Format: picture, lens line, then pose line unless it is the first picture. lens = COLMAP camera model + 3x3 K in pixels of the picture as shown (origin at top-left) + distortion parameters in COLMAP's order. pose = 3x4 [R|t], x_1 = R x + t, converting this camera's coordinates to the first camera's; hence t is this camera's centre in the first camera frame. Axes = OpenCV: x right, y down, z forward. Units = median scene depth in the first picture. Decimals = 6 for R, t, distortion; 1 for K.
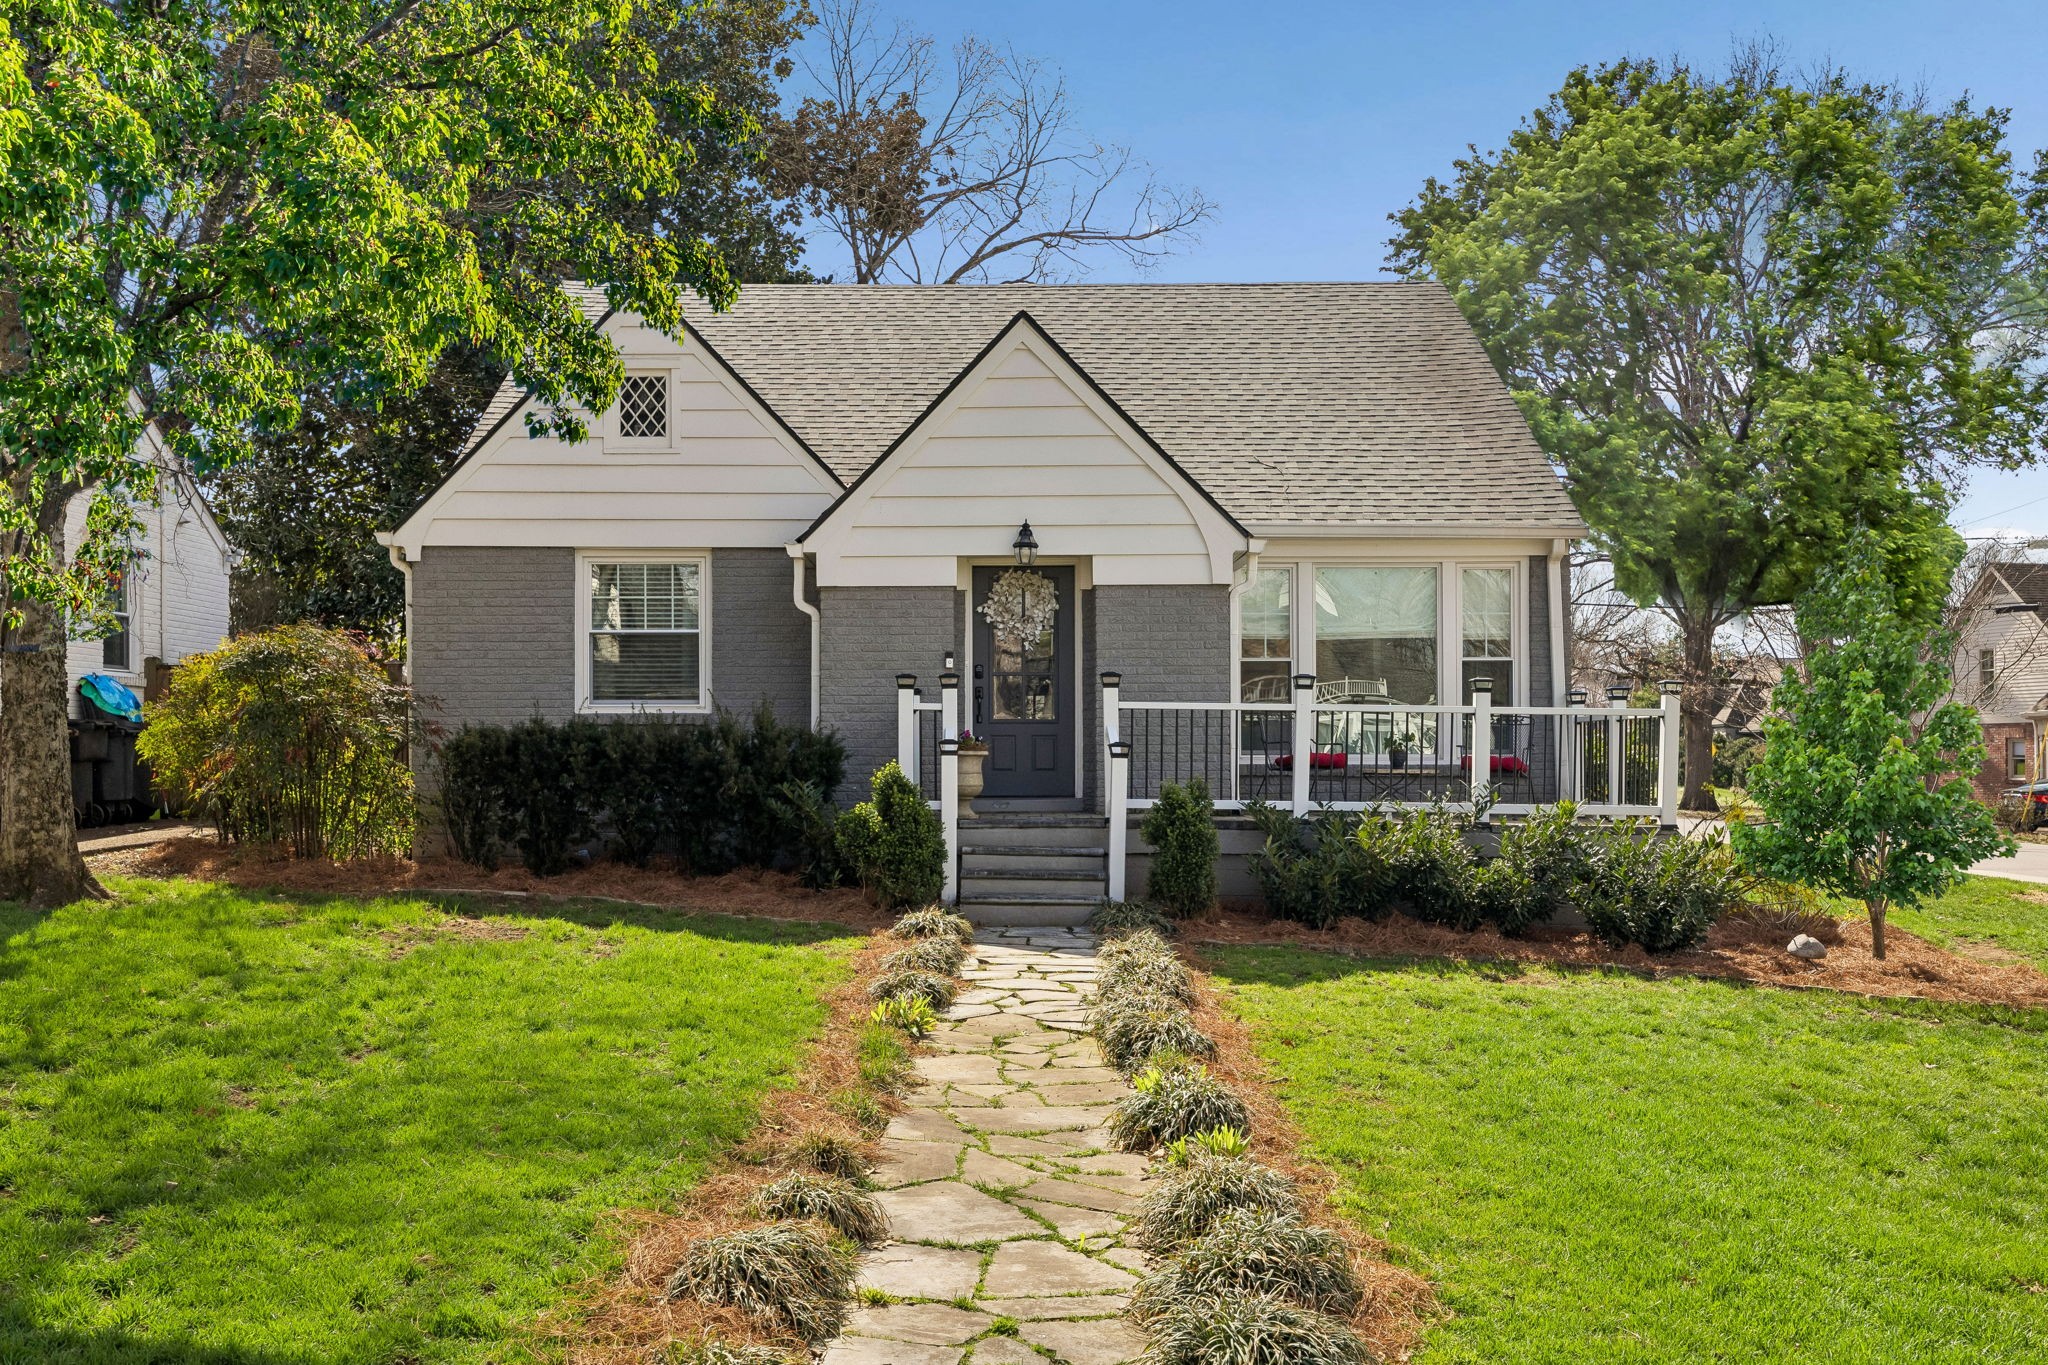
lens RADIAL K [[2102.4, 0, 1024.9], [0, 2102.4, 677.6], [0, 0, 1]] dist [-0.013548, 0.000000]
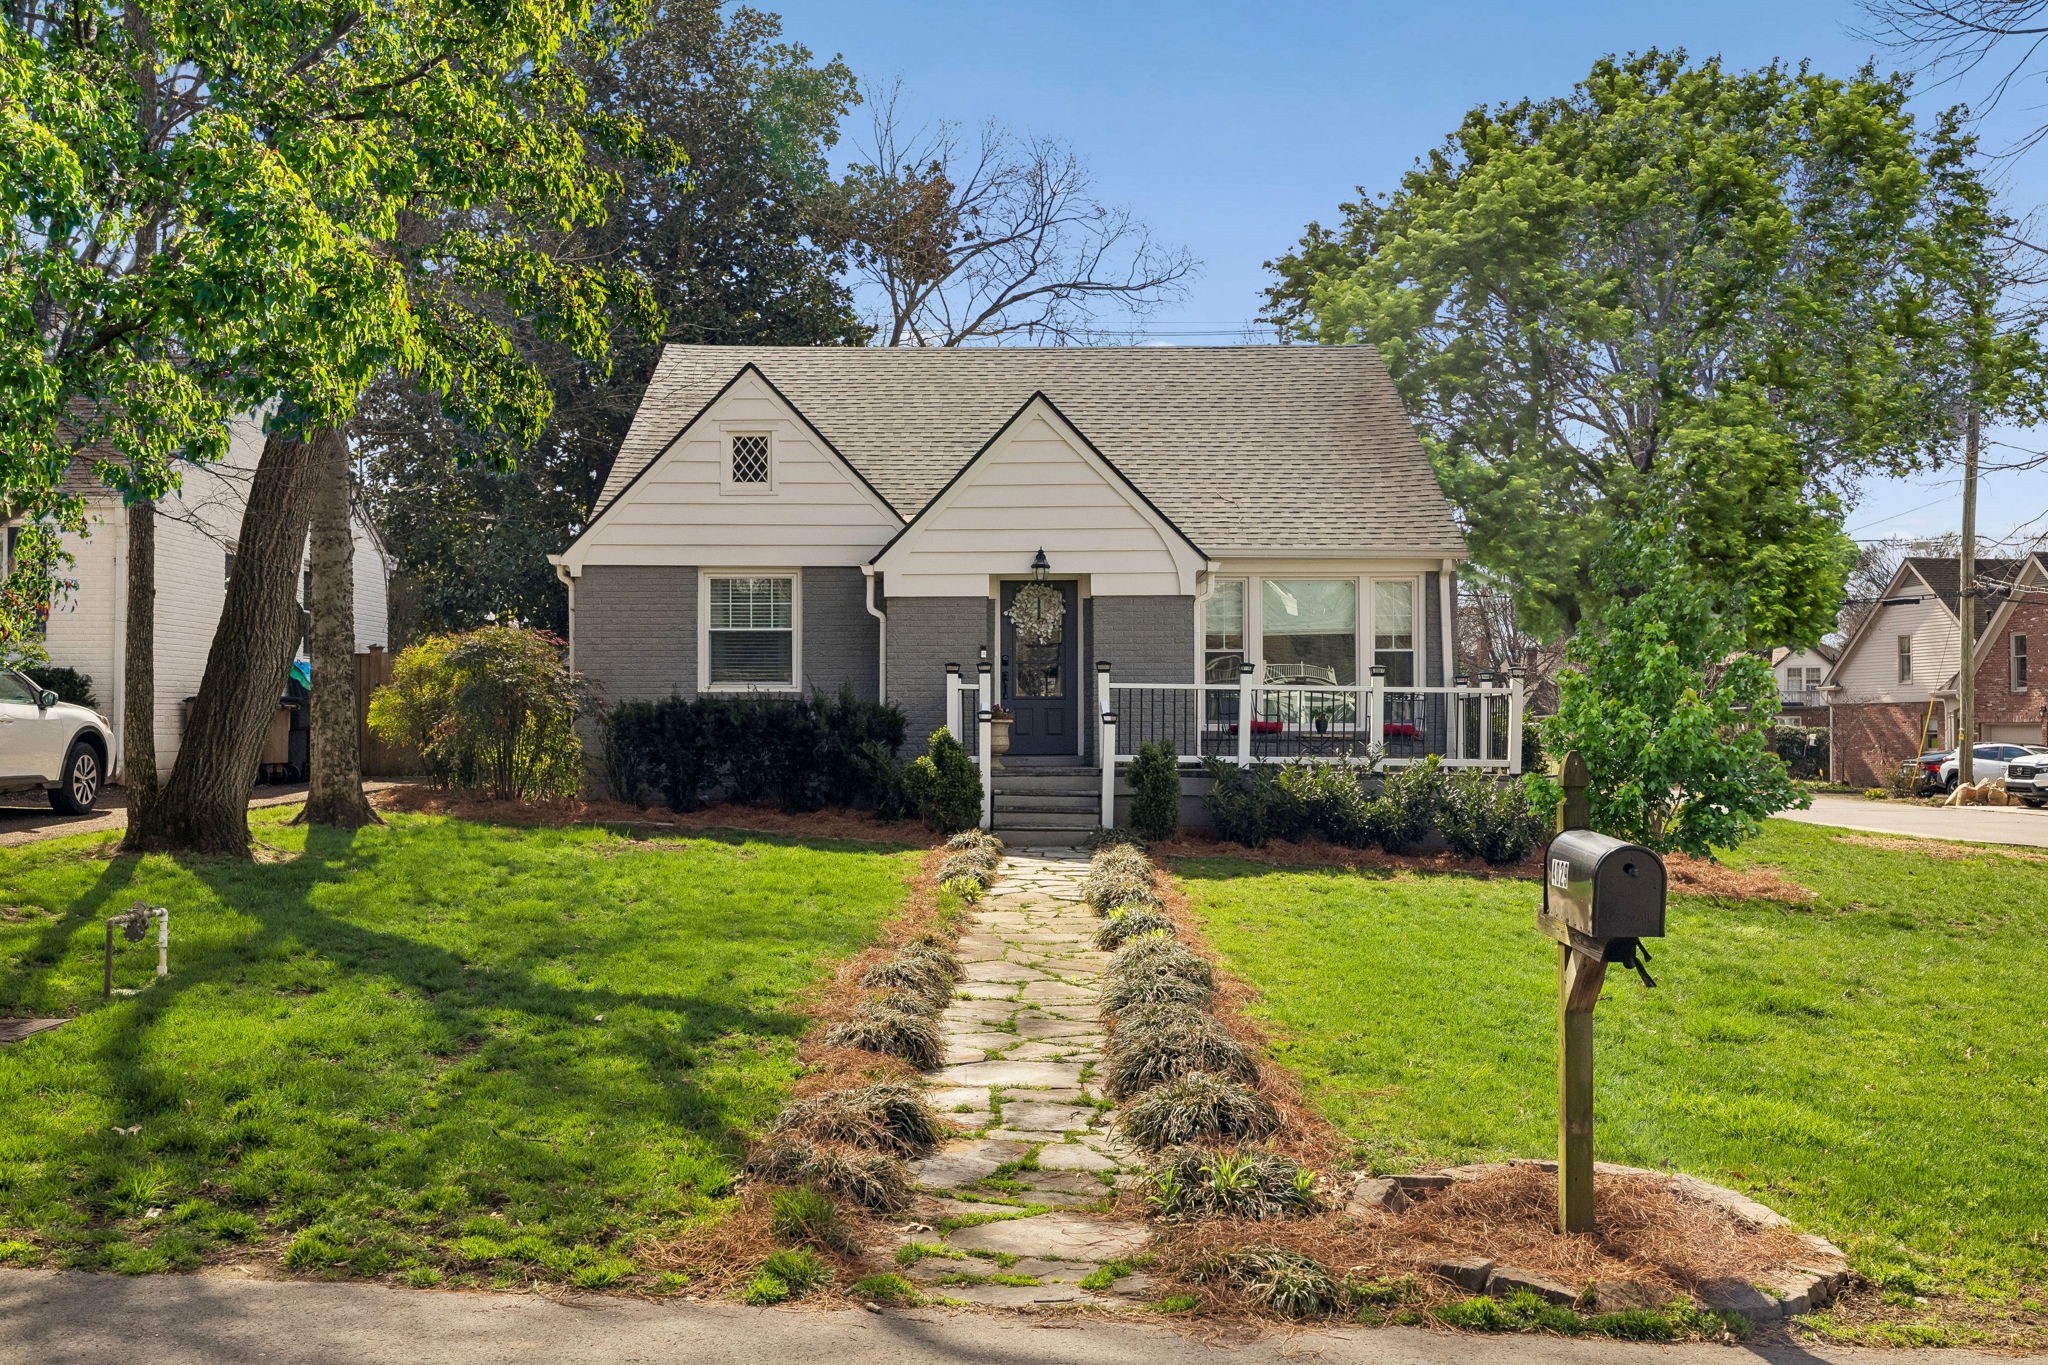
lens RADIAL K [[2102.4, 0, 1020.4], [0, 2102.4, 662.8], [0, 0, 1]] dist [-0.013548, 0.000000]
pose [[0.999967, 0.000190, -0.008064, -0.001765], [-0.000181, 0.999999, 0.001115, -0.003001], [0.008064, -0.001113, 0.999967, -0.330999]]
